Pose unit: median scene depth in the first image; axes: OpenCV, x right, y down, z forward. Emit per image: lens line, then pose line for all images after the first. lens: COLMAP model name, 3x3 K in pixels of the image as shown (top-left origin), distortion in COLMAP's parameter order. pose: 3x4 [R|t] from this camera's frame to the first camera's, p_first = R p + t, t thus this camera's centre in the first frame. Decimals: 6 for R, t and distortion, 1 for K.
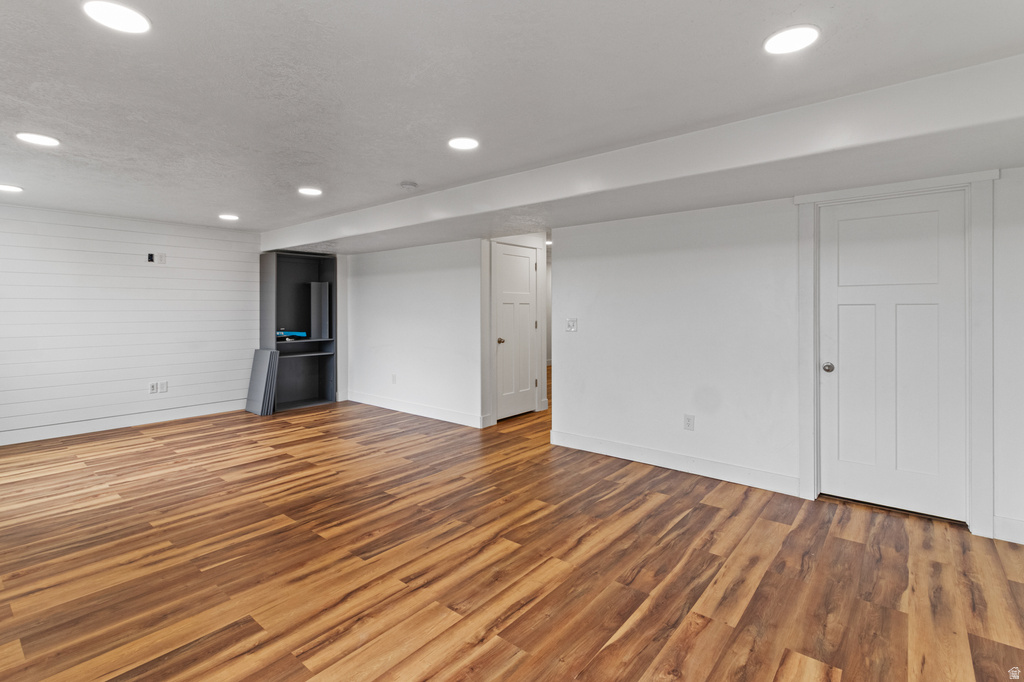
lens RADIAL K [[480.6, 0, 513.2], [0, 480.6, 317.8], [0, 0, 1]] dist [0.001060, 0.000398]
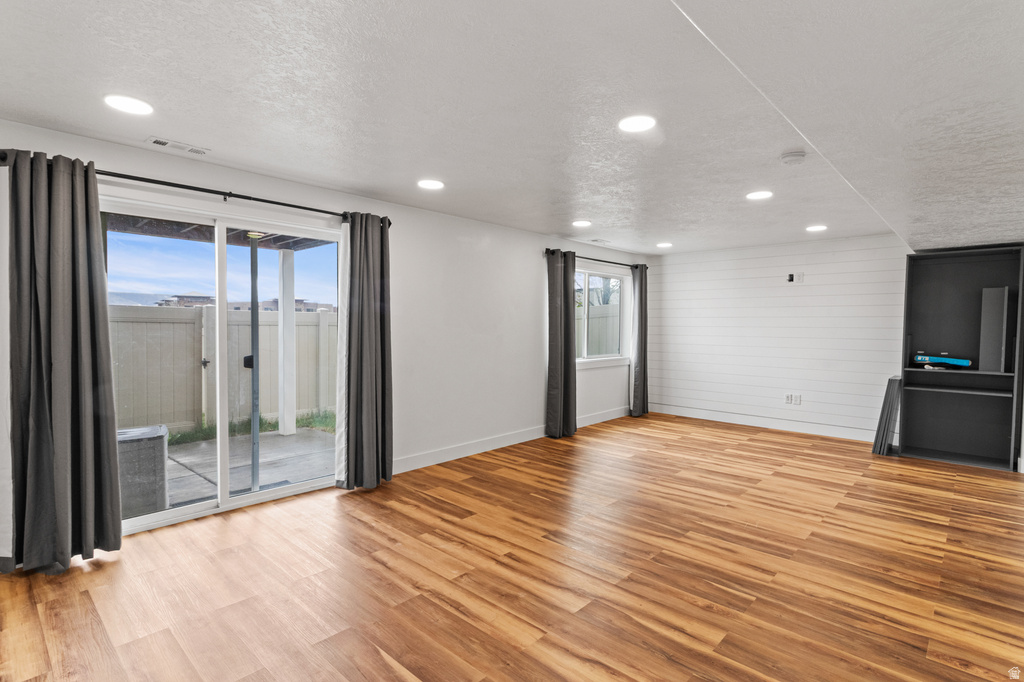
lens RADIAL K [[510.4, 0, 525.4], [0, 510.4, 356.1], [0, 0, 1]] dist [0.003206, 0.000540]
pose [[-0.049254, 0.064582, -0.996696, 0.794091], [-0.025521, 0.997500, 0.065895, -0.020150], [0.998460, 0.028682, -0.047483, 0.866146]]
